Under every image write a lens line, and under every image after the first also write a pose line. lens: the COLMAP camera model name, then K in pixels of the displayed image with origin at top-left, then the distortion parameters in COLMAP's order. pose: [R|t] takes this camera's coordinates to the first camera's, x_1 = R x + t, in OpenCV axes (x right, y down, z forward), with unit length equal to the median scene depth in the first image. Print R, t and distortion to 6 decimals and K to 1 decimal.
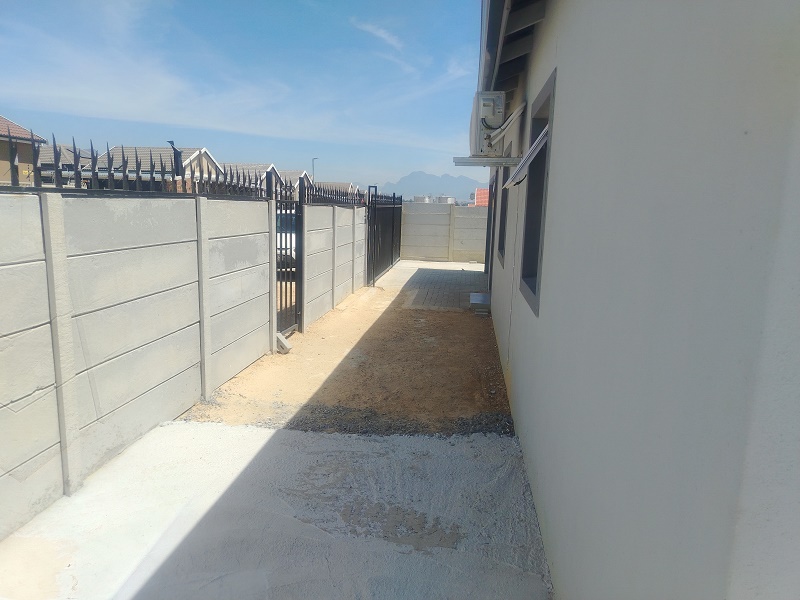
lens RADIAL K [[559.5, 0, 400.1], [0, 559.5, 300.0], [0, 0, 1]] dist [0.026010, -0.032448]
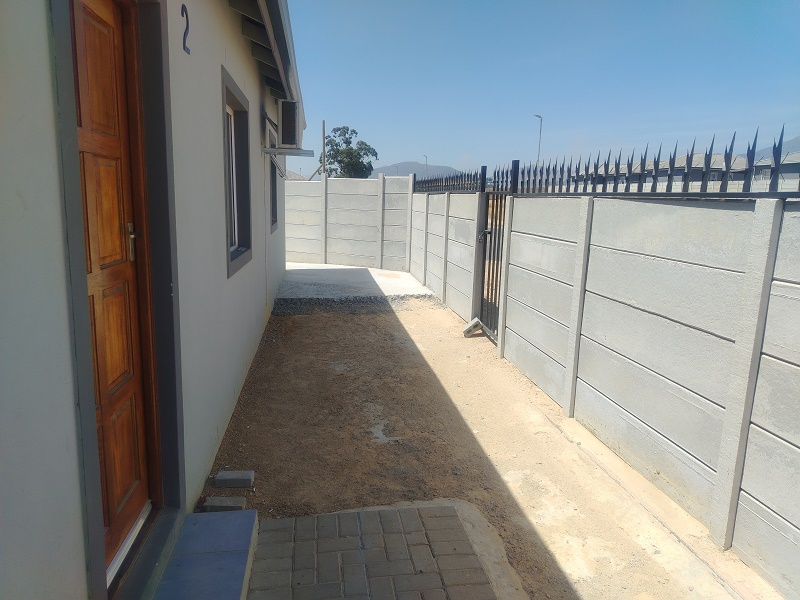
lens RADIAL K [[559.5, 0, 400.4], [0, 559.5, 300.8], [0, 0, 1]] dist [0.026010, -0.032448]
pose [[-0.962952, -0.002331, -0.269663, 0.197807], [-0.095885, 0.937578, 0.334296, -0.298352], [0.252051, 0.347768, -0.903066, 1.841690]]
